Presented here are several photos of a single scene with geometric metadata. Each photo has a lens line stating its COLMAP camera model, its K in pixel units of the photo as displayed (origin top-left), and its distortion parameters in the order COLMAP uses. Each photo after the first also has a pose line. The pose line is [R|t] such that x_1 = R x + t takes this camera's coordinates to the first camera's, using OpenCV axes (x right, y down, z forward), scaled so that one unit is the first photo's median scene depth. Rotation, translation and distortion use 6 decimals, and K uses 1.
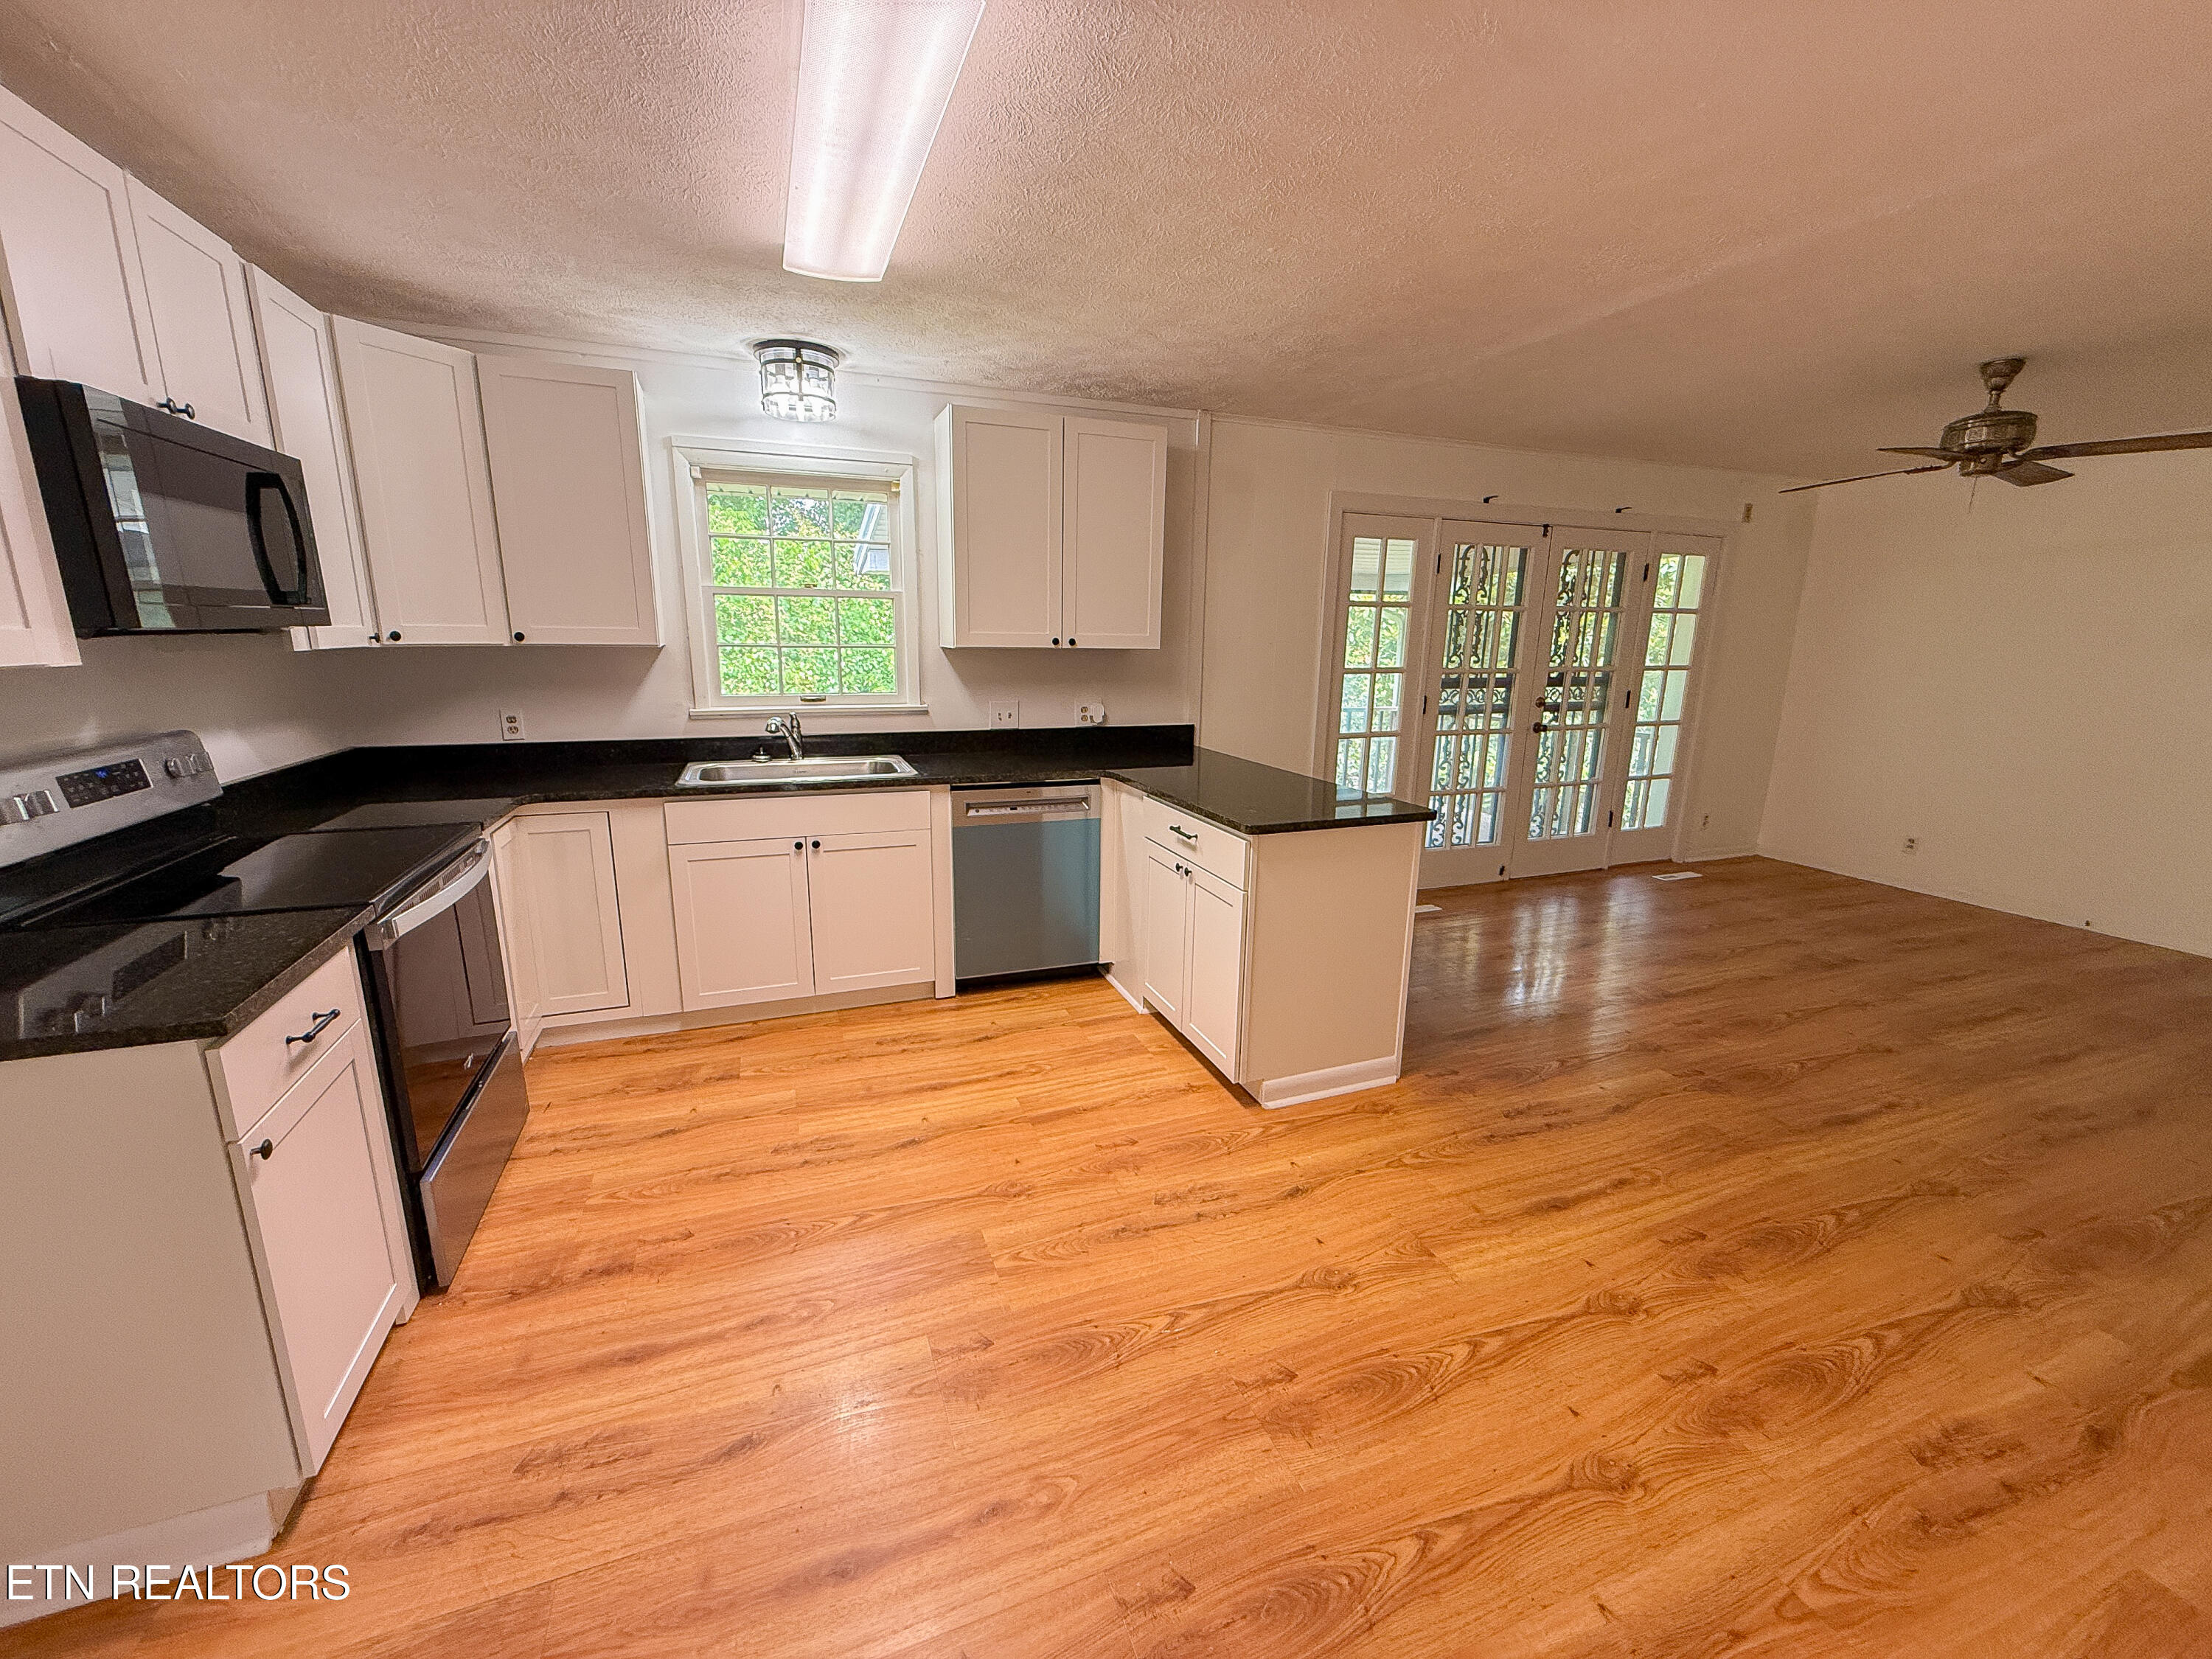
lens RADIAL K [[880.6, 0, 1100.3], [0, 880.6, 827.9], [0, 0, 1]] dist [0.000093, -0.000035]
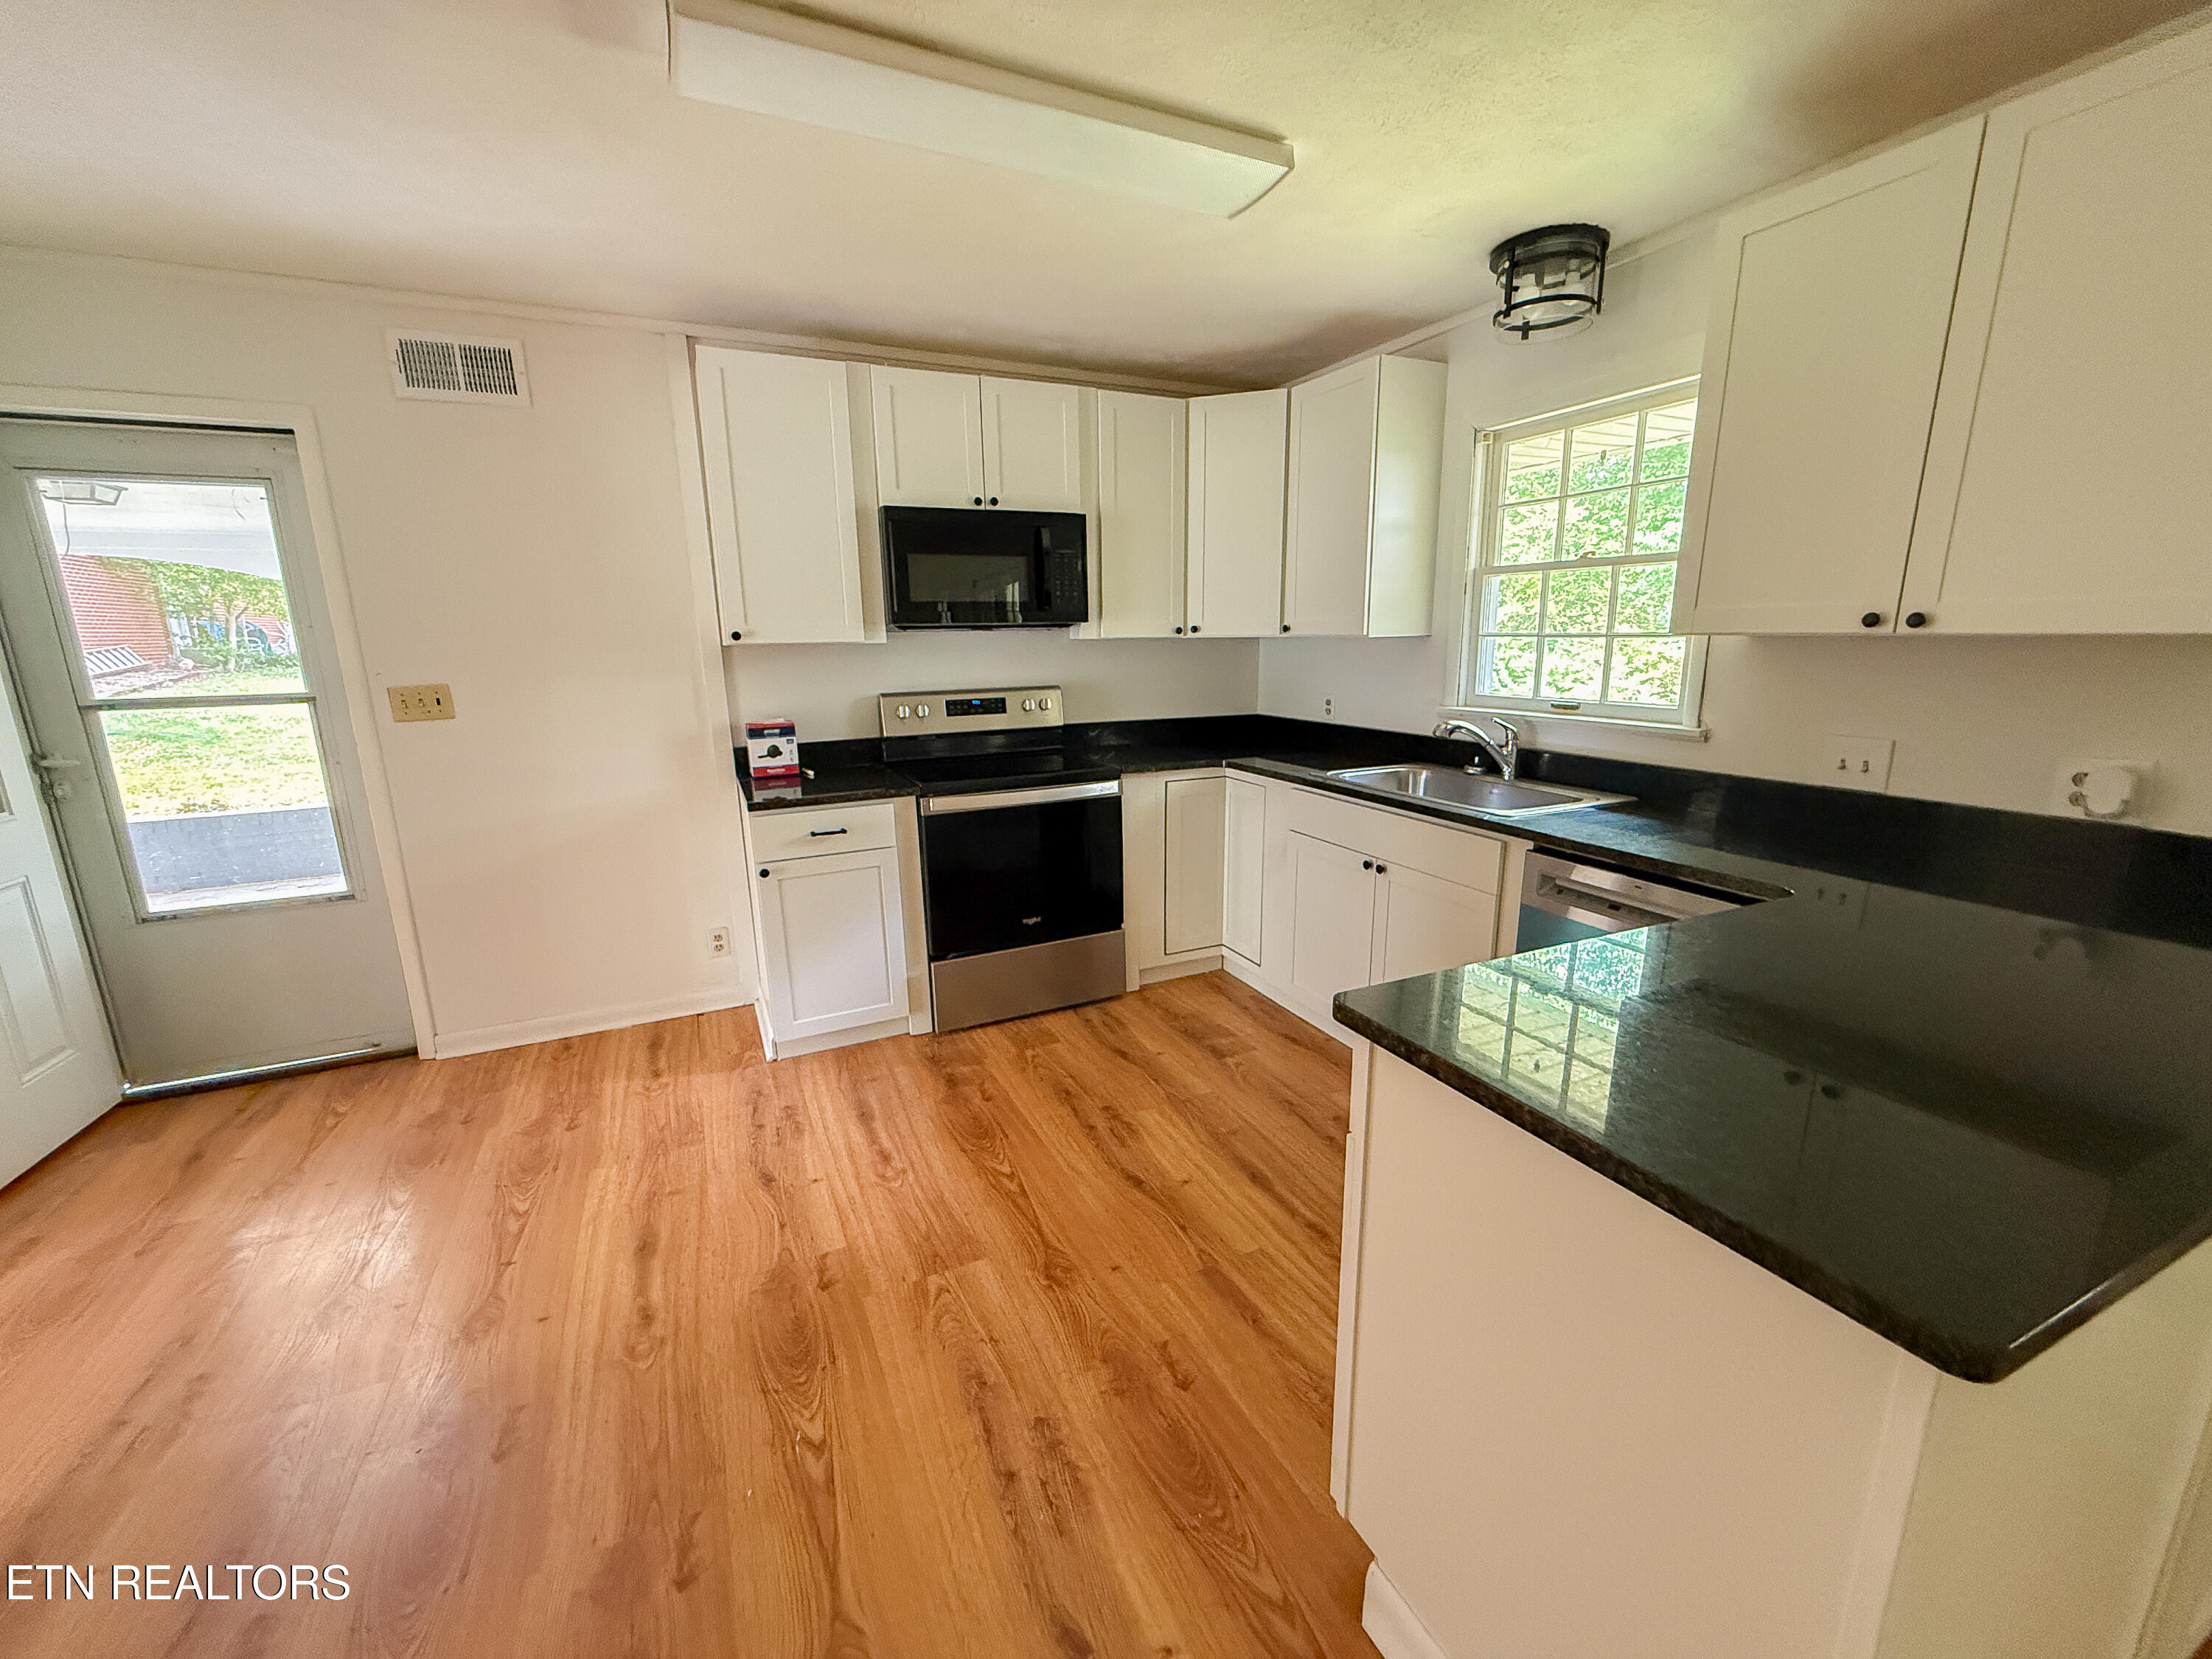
lens RADIAL K [[880.6, 0, 1100.3], [0, 880.6, 827.9], [0, 0, 1]] dist [0.000093, -0.000035]
pose [[0.078497, 0.201658, -0.976306, 0.646137], [-0.205184, 0.961628, 0.182129, -0.161735], [0.975570, 0.186026, 0.116862, 0.864580]]
